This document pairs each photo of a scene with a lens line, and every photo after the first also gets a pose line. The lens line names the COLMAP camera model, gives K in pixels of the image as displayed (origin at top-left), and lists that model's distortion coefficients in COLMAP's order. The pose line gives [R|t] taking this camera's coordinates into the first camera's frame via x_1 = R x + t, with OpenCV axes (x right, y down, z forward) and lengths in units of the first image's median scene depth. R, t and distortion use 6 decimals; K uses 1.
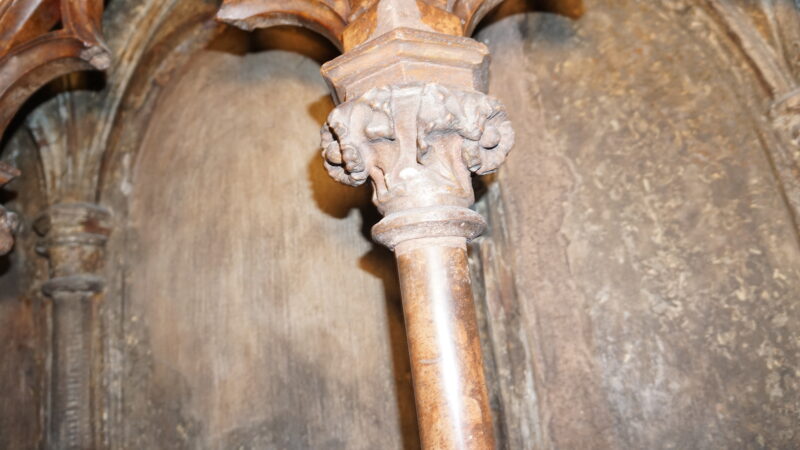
lens RADIAL K [[652.2, 0, 408.4], [0, 652.2, 223.8], [0, 0, 1]] dist [-0.159472, 0.100045]
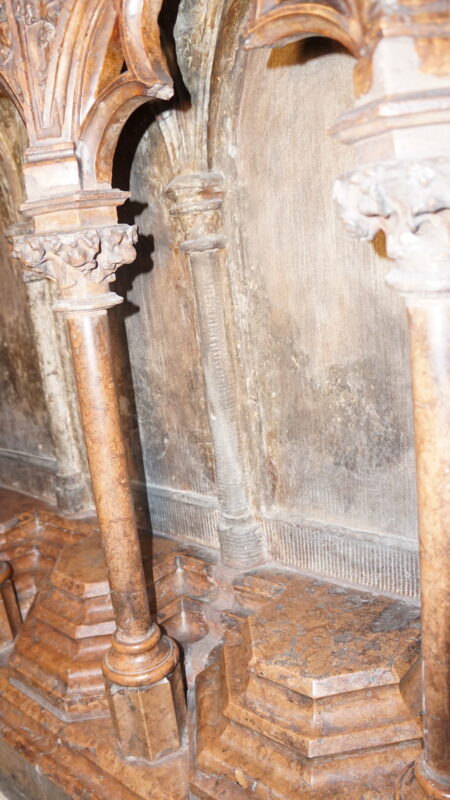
lens RADIAL K [[652.2, 0, 225.0], [0, 652.2, 404.0], [0, 0, 1]] dist [-0.159472, 0.100045]
pose [[0.837028, 0.145562, -0.527442, 0.207035], [0.171835, 0.845262, 0.505969, -0.262272], [0.519477, -0.514143, 0.682496, 0.005507]]
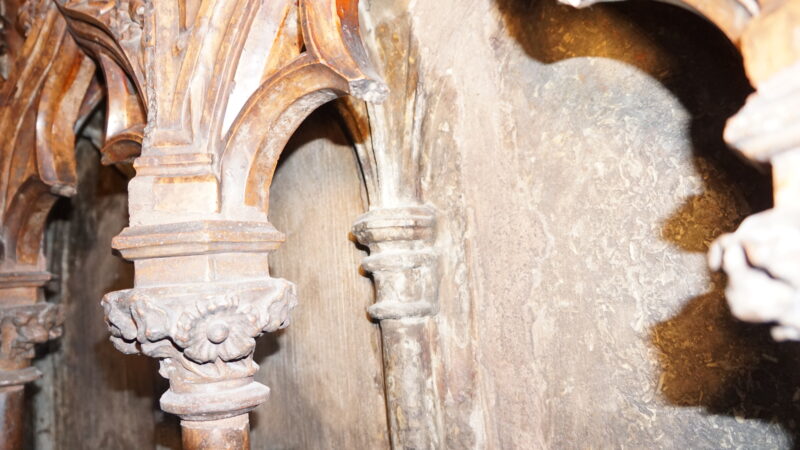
lens RADIAL K [[652.2, 0, 418.8], [0, 652.2, 209.8], [0, 0, 1]] dist [-0.159472, 0.100045]
pose [[0.859344, -0.007168, -0.511347, 0.547052], [0.120588, 0.974546, 0.188994, -0.286483], [0.496977, -0.224073, 0.838335, 0.239519]]
